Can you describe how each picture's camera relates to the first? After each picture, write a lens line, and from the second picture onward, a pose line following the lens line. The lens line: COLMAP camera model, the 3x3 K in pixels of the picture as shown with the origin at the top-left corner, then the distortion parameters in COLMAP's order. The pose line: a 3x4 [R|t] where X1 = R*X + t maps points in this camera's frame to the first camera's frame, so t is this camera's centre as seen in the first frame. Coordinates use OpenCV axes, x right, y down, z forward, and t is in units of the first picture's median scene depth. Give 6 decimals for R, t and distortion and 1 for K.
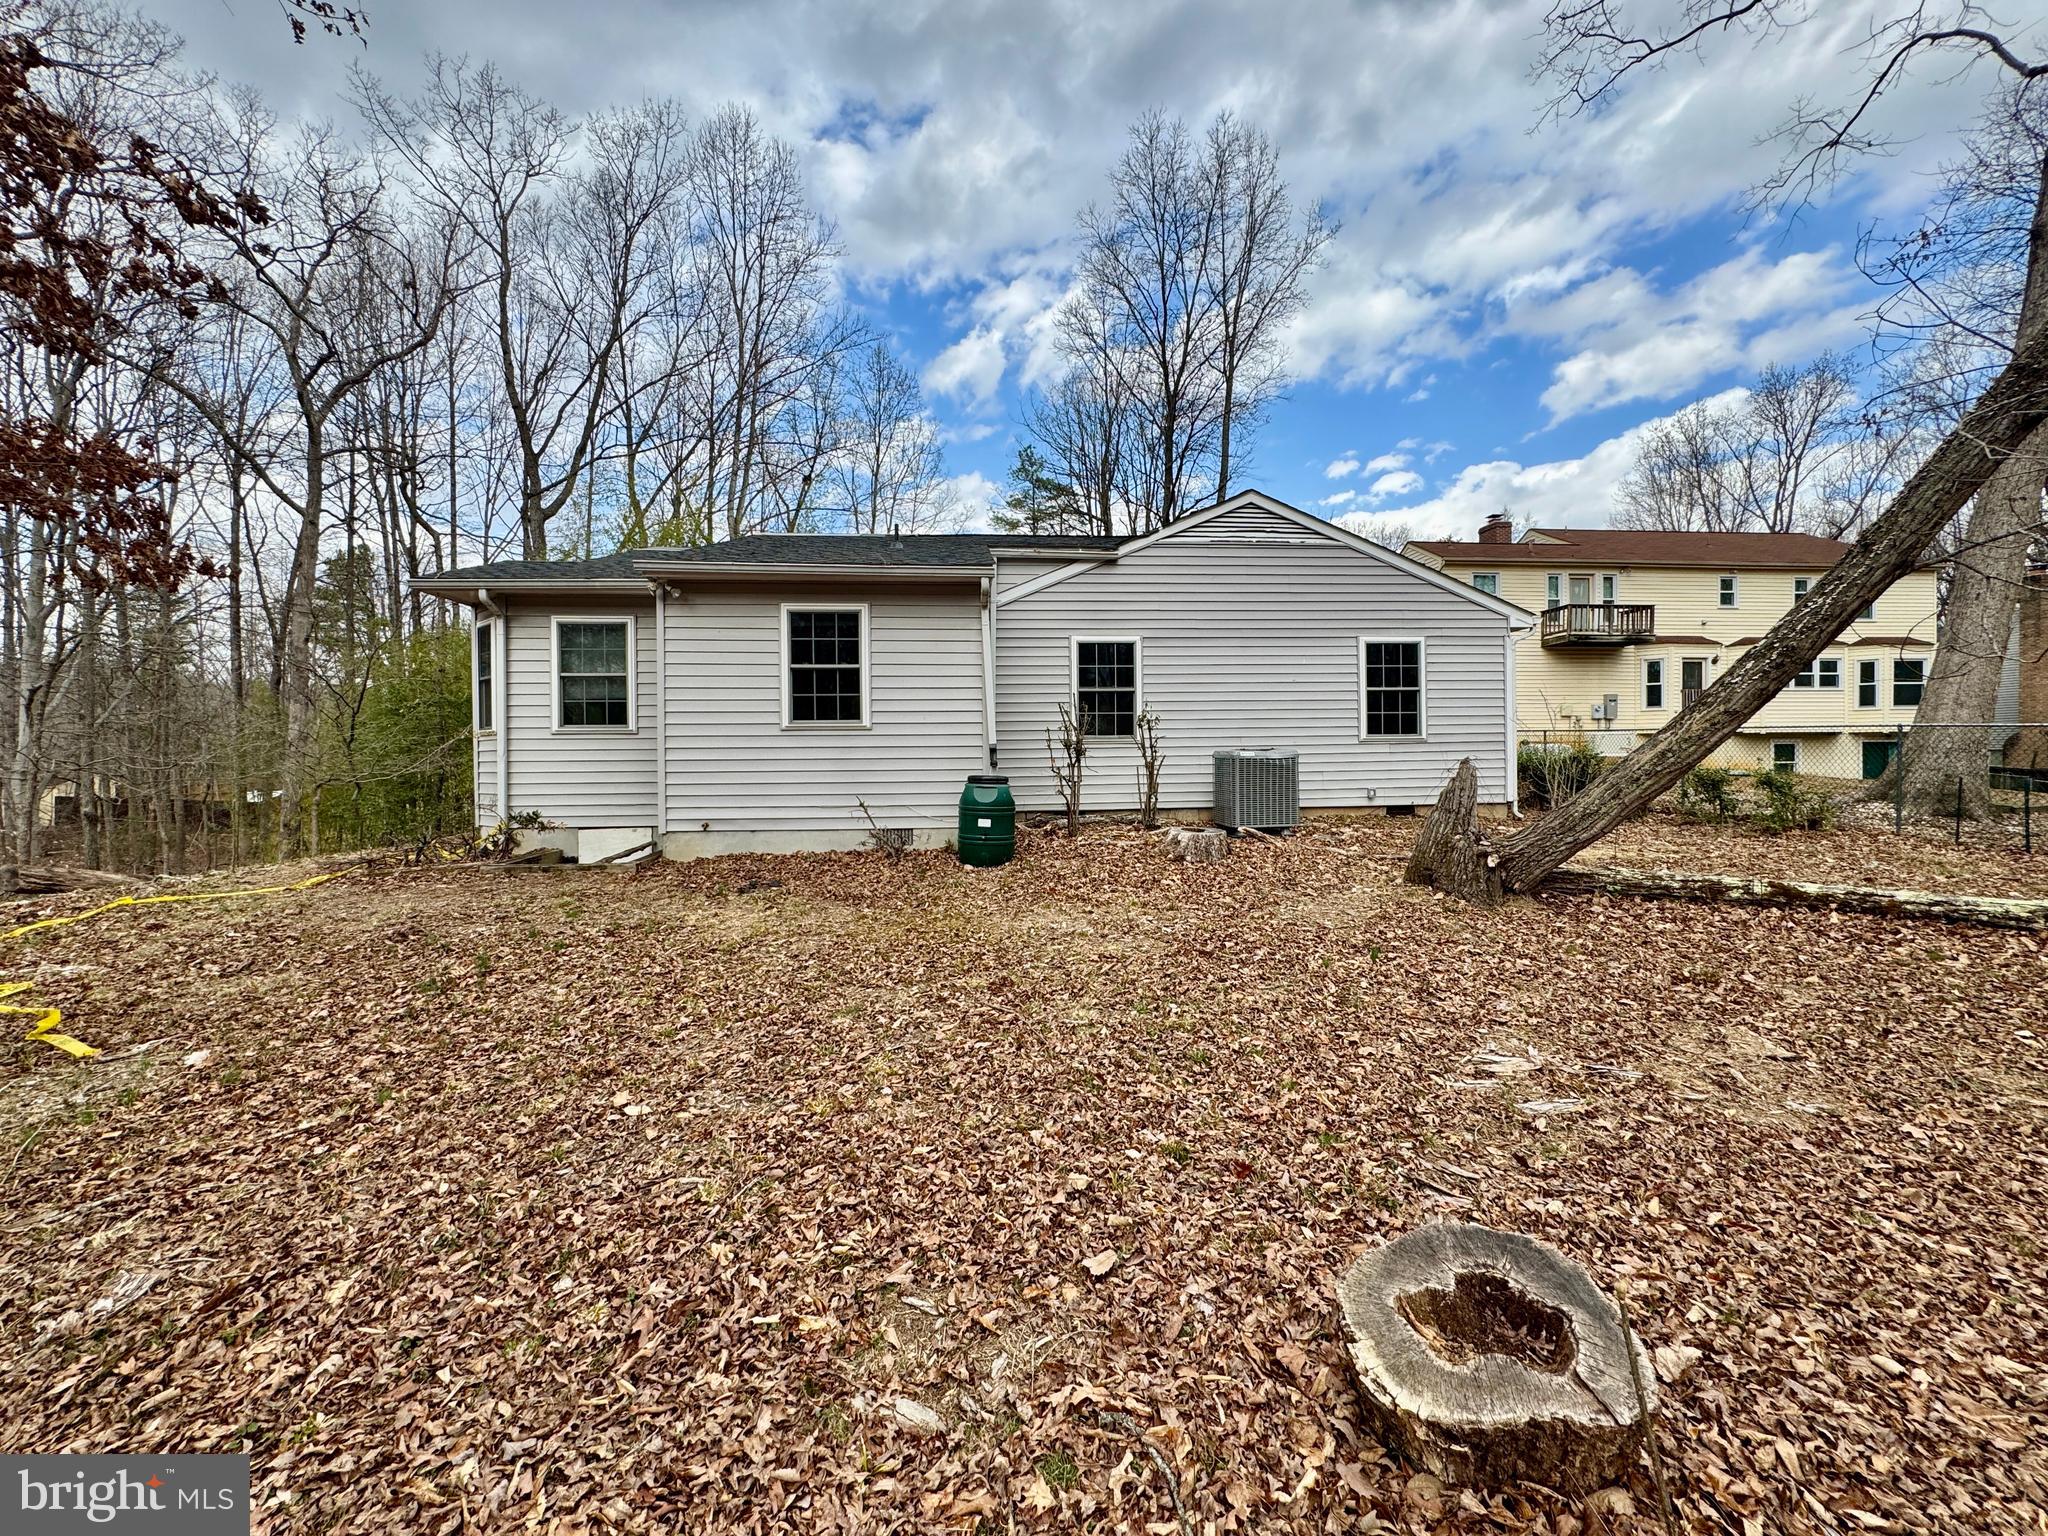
lens RADIAL K [[817.4, 0, 1022.6], [0, 817.4, 766.1], [0, 0, 1]] dist [-0.002824, -0.000368]
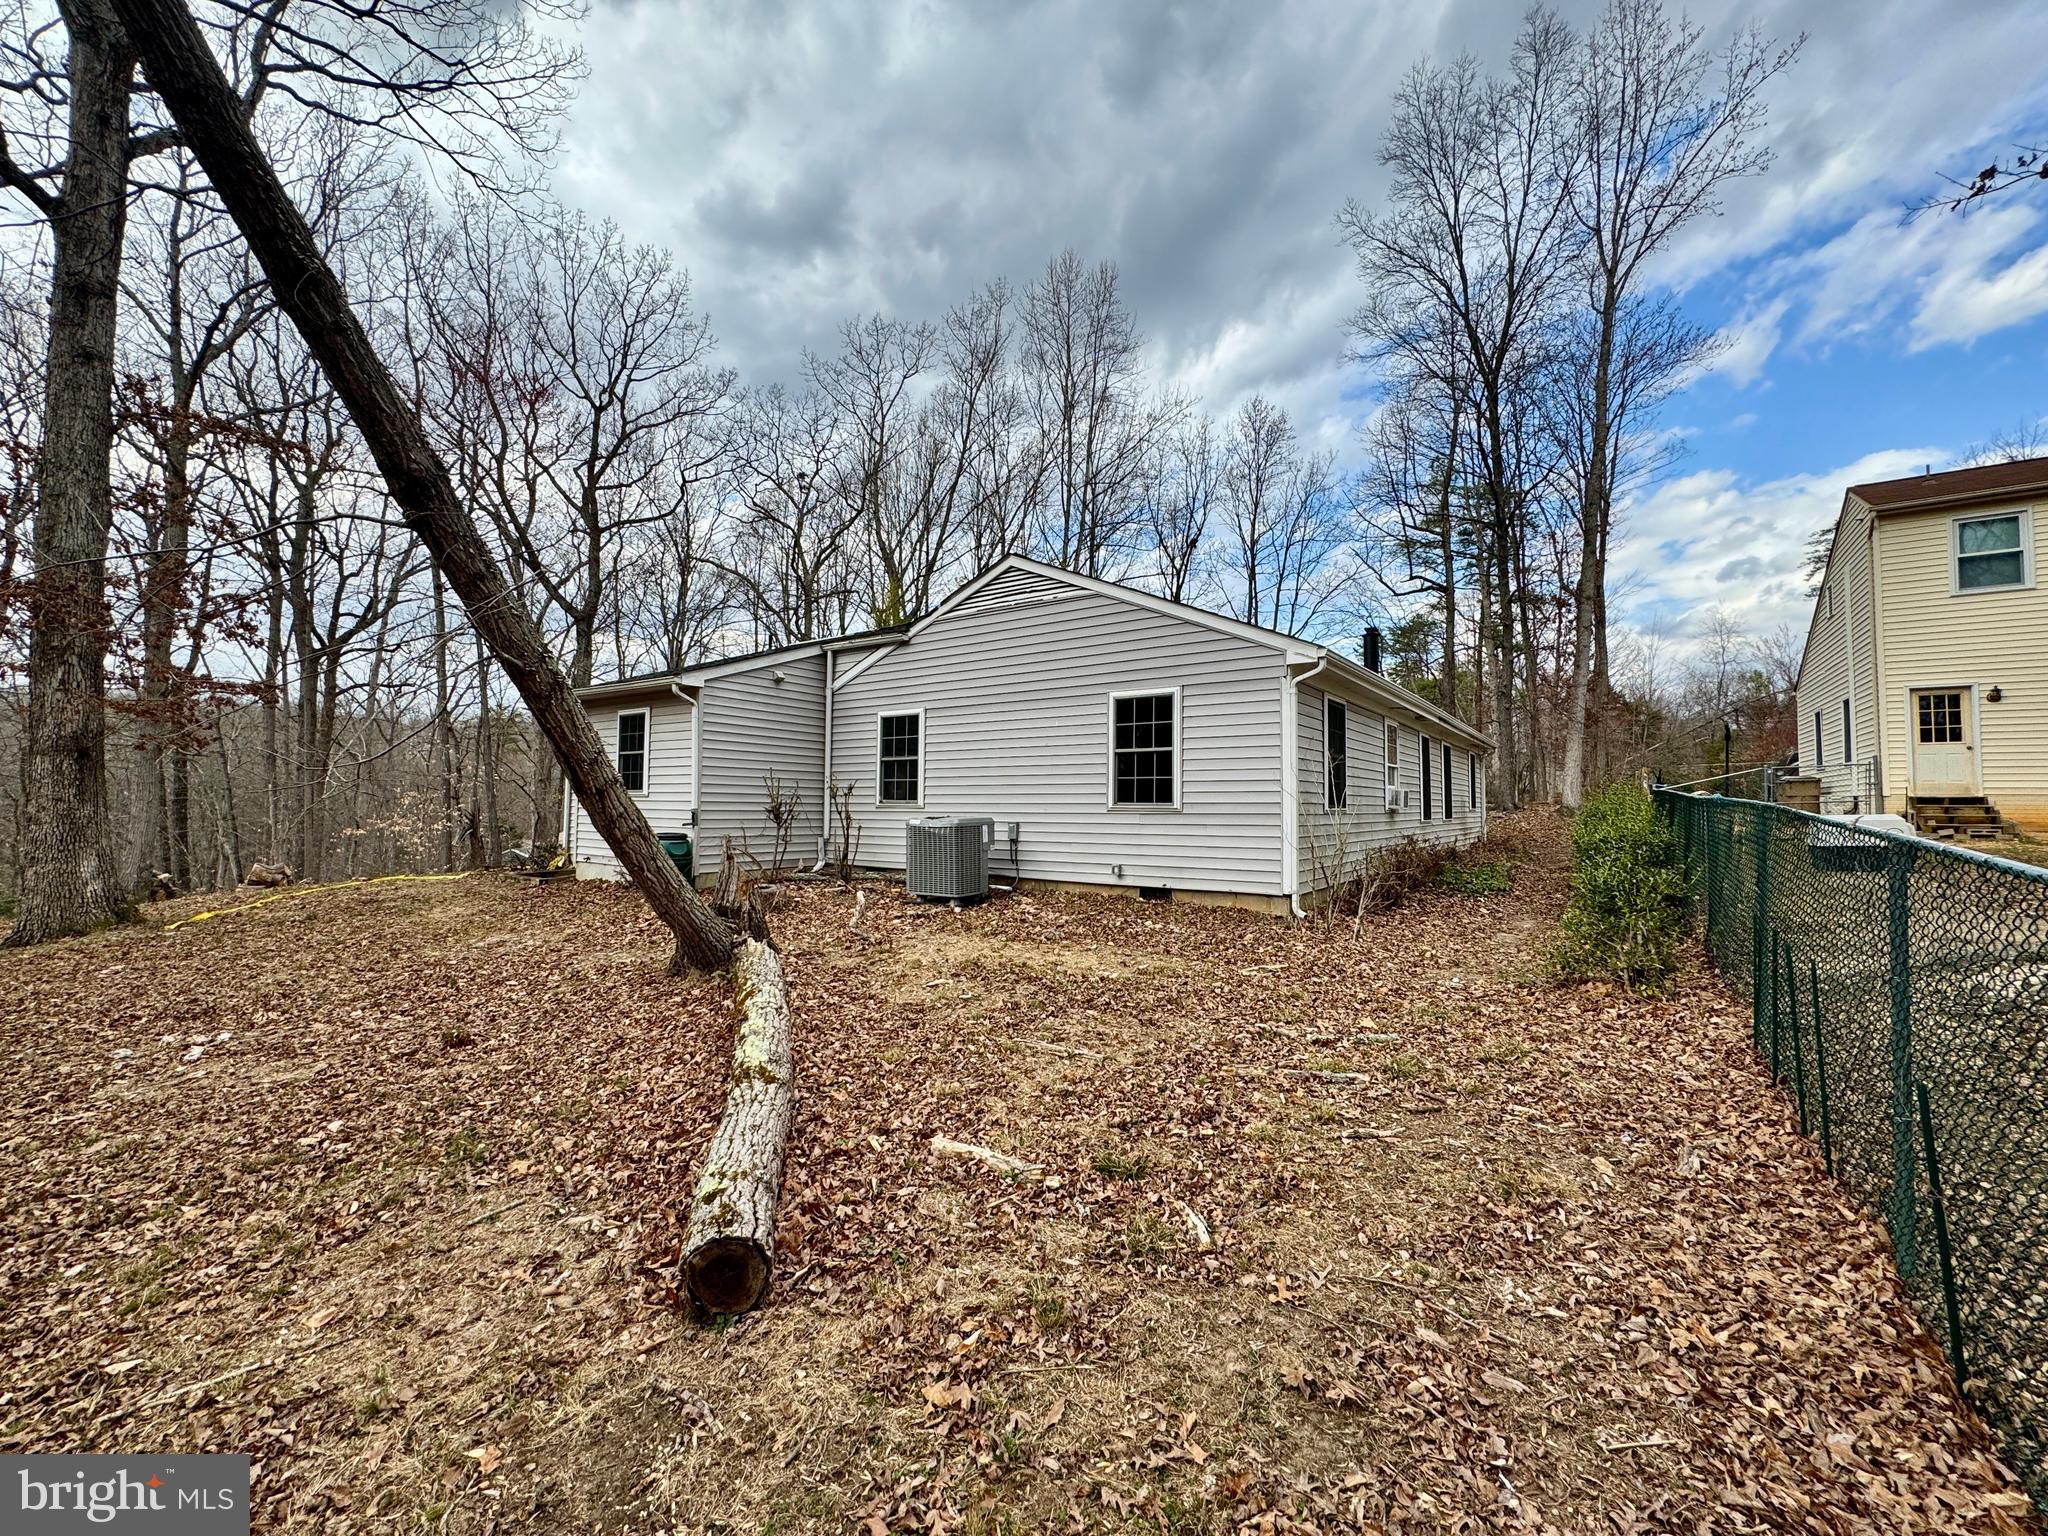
lens RADIAL K [[817.4, 0, 1022.6], [0, 817.4, 766.1], [0, 0, 1]] dist [-0.002824, -0.000368]
pose [[0.752748, -0.011082, -0.658215, 0.927822], [-0.022313, 0.998854, -0.042334, -0.038372], [0.657930, 0.046554, 0.751639, 0.271349]]
